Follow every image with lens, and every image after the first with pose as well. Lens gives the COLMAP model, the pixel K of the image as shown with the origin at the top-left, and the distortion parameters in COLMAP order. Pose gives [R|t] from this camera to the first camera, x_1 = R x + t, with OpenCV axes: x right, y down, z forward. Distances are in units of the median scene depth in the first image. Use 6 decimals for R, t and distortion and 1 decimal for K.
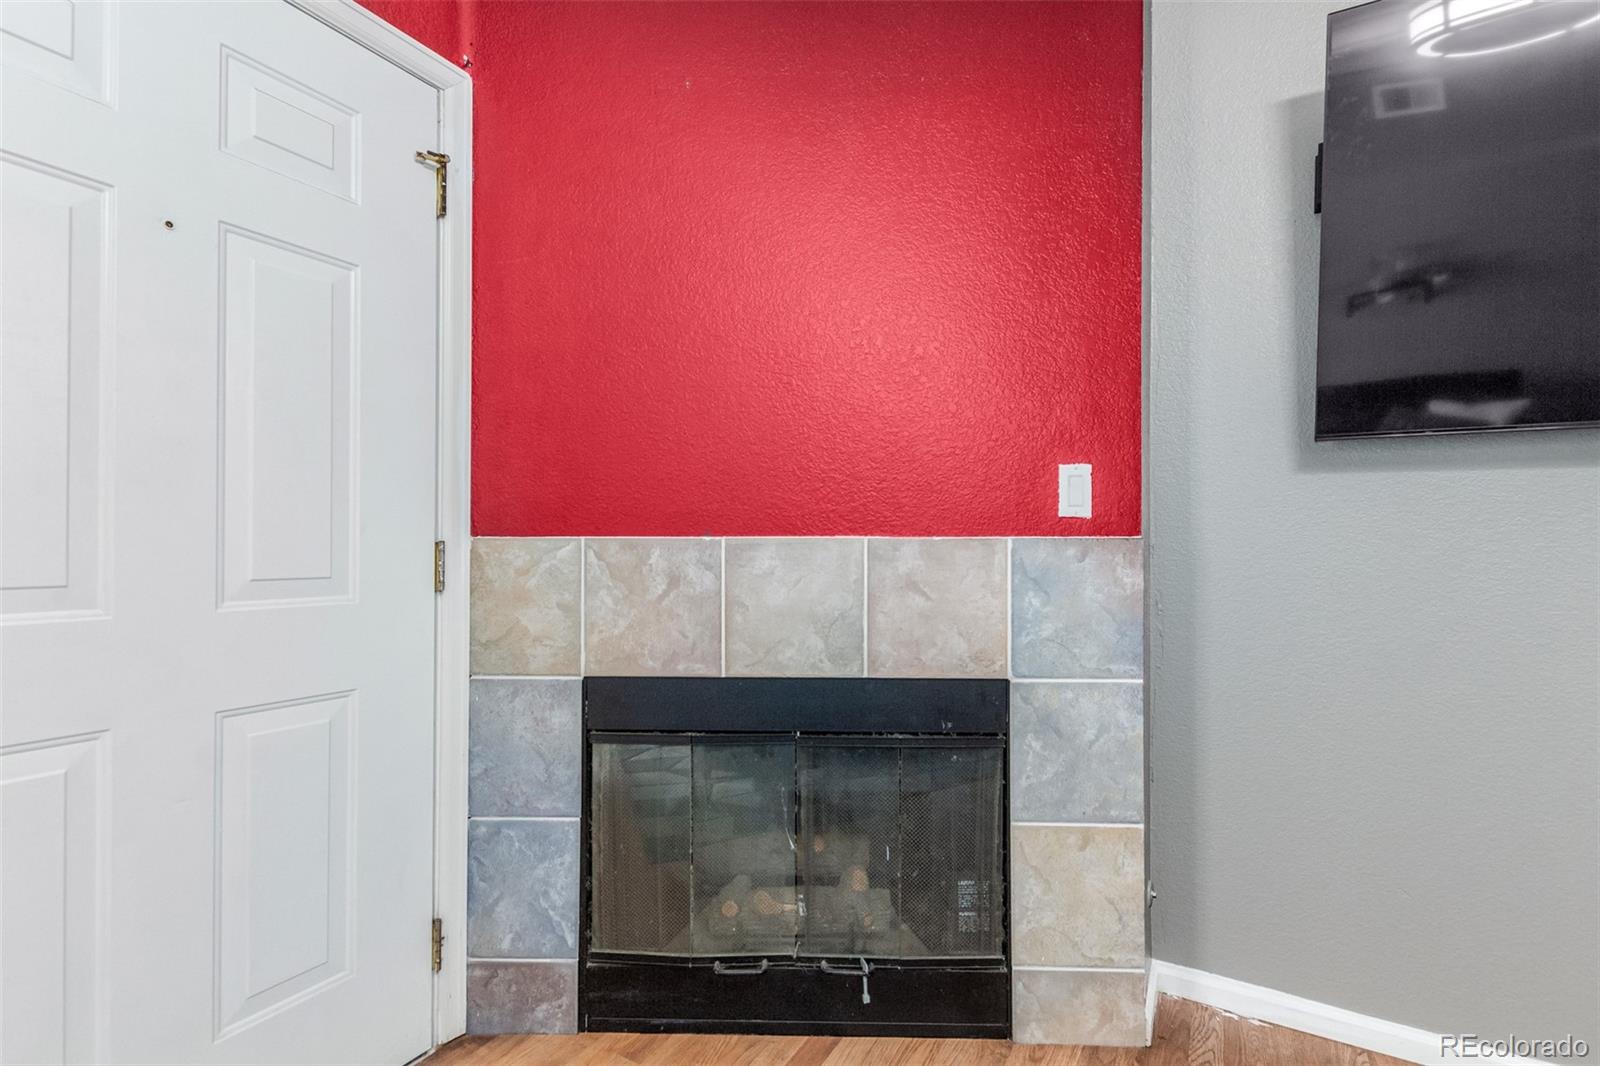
lens RADIAL K [[717.2, 0, 806.8], [0, 717.2, 536.8], [0, 0, 1]] dist [0.001022, -0.000208]
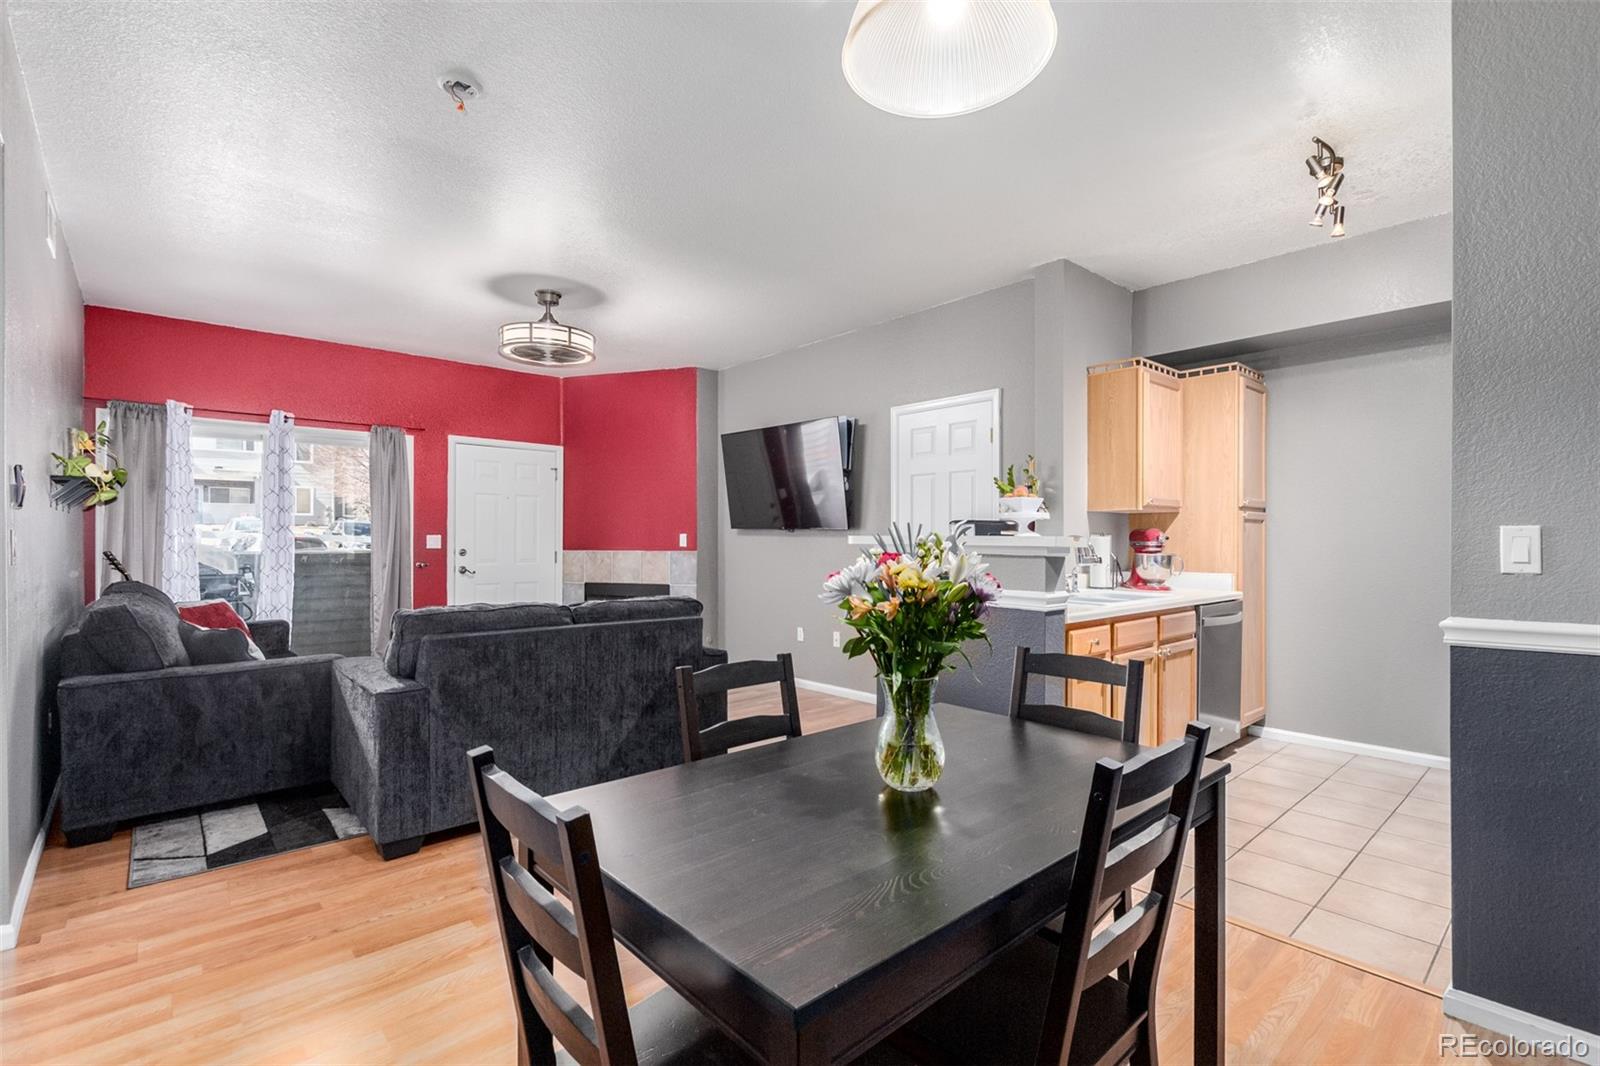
lens RADIAL K [[722.1, 0, 811.3], [0, 722.1, 540.5], [0, 0, 1]] dist [0.001120, -0.000632]
pose [[0.953341, 0.000423, -0.301896, 2.385149], [0.001853, 0.999972, 0.007254, -0.092696], [0.301891, -0.007475, 0.953313, -2.843938]]
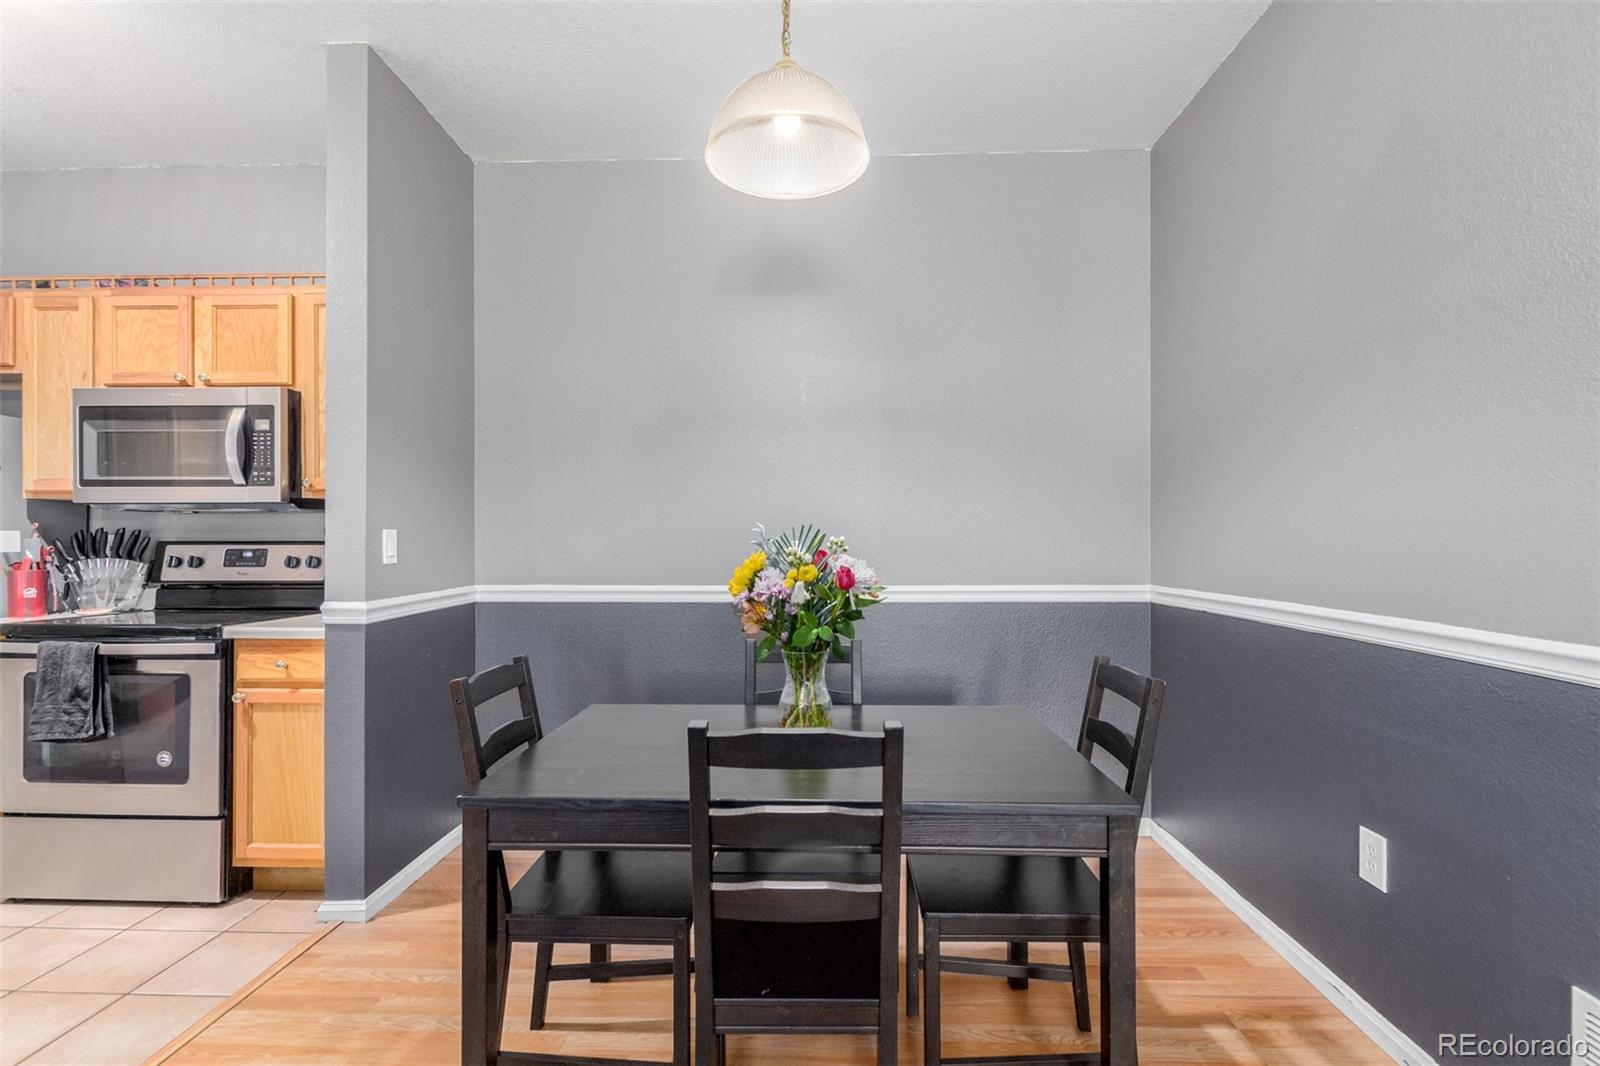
lens RADIAL K [[735.5, 0, 801.5], [0, 735.5, 541.8], [0, 0, 1]] dist [0.003831, -0.001575]
pose [[-0.465850, 0.001242, 0.884863, 1.290297], [-0.003776, 0.999987, -0.003391, -0.075800], [-0.884855, -0.004921, -0.465840, -1.501192]]
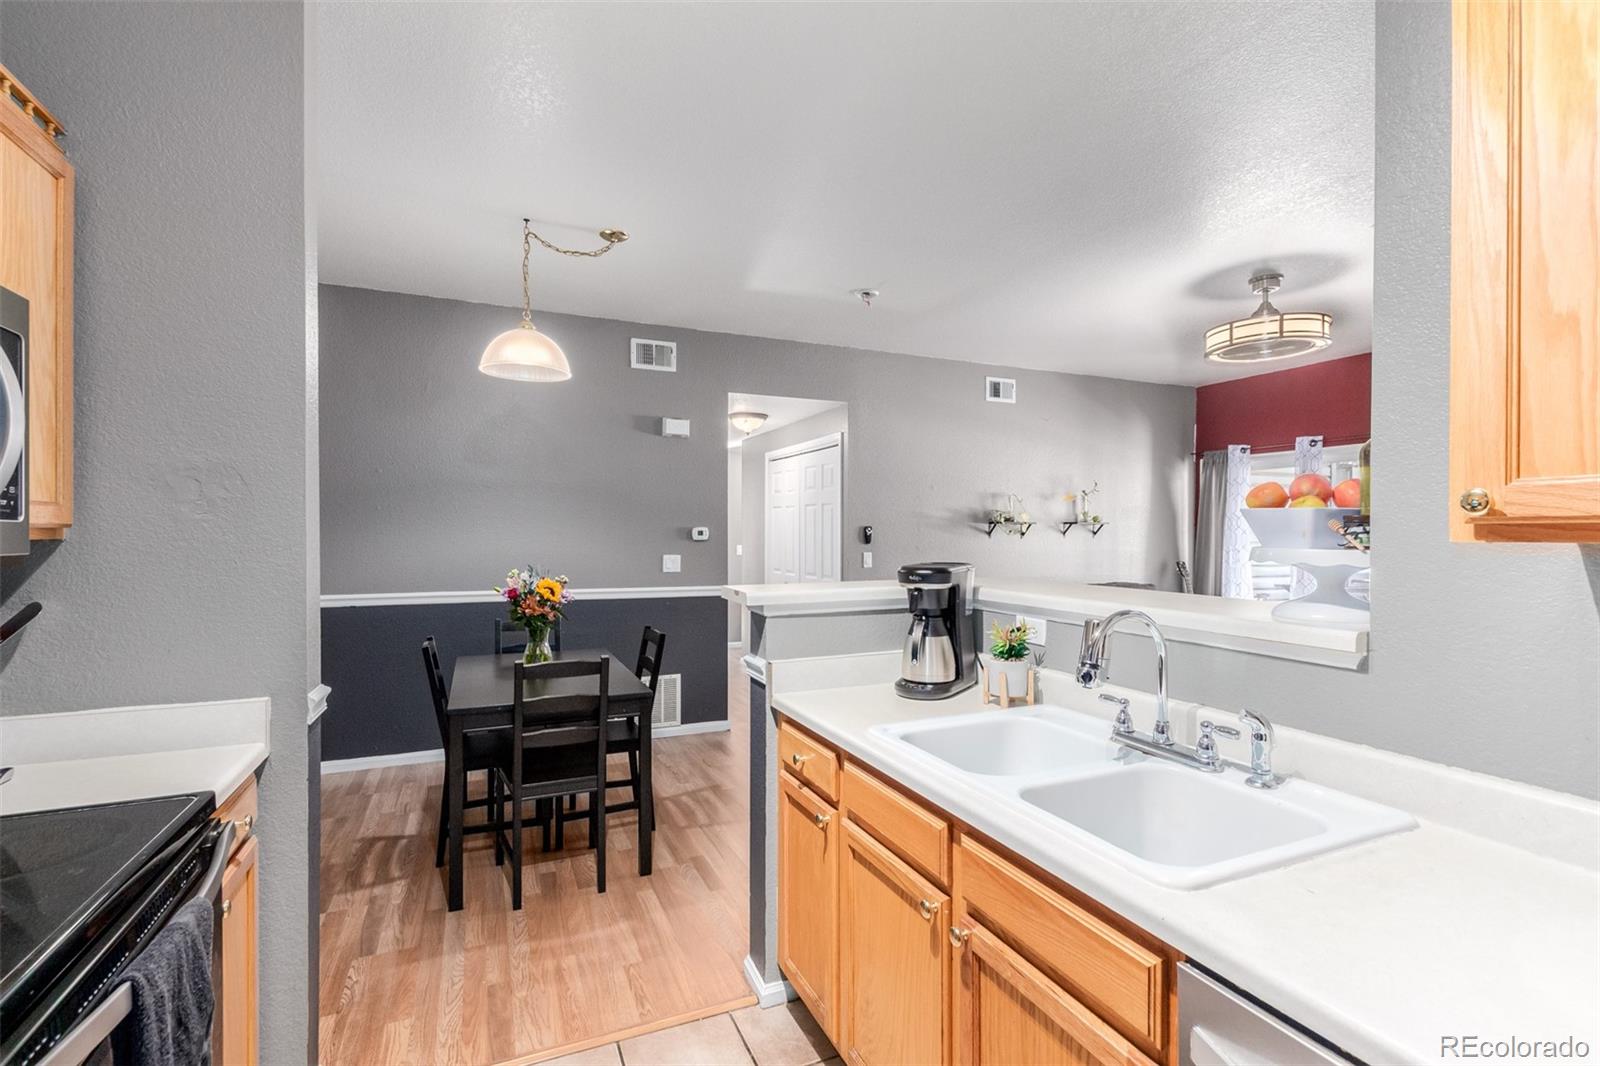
lens RADIAL K [[726.2, 0, 800.5], [0, 726.2, 541.0], [0, 0, 1]] dist [0.003701, 0.000224]
pose [[-0.595224, 0.006497, -0.803534, 3.498537], [0.001564, 0.999975, 0.006927, -0.187871], [0.803558, 0.002866, -0.595219, -0.122492]]
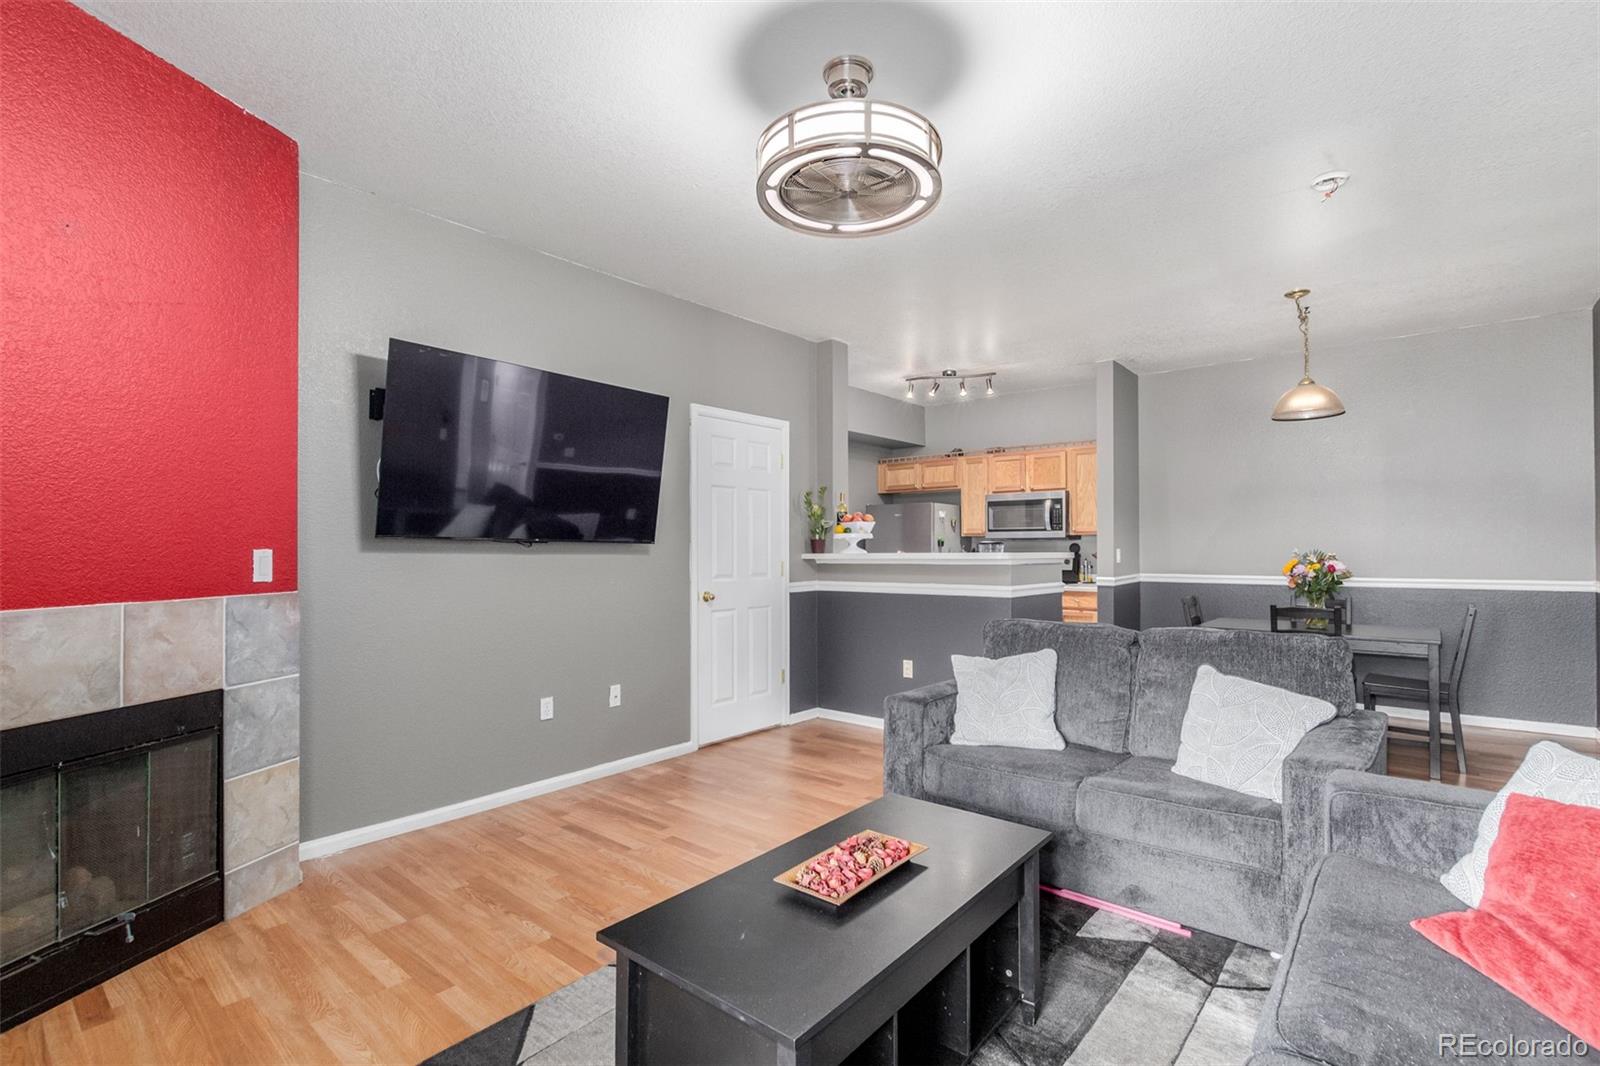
lens RADIAL K [[735.5, 0, 801.5], [0, 735.5, 541.8], [0, 0, 1]] dist [0.003831, -0.001575]
pose [[0.182989, 0.007508, 0.983086, -1.053329], [-0.002252, 0.999971, -0.007218, -0.108915], [-0.983112, -0.000893, 0.183001, -0.515555]]
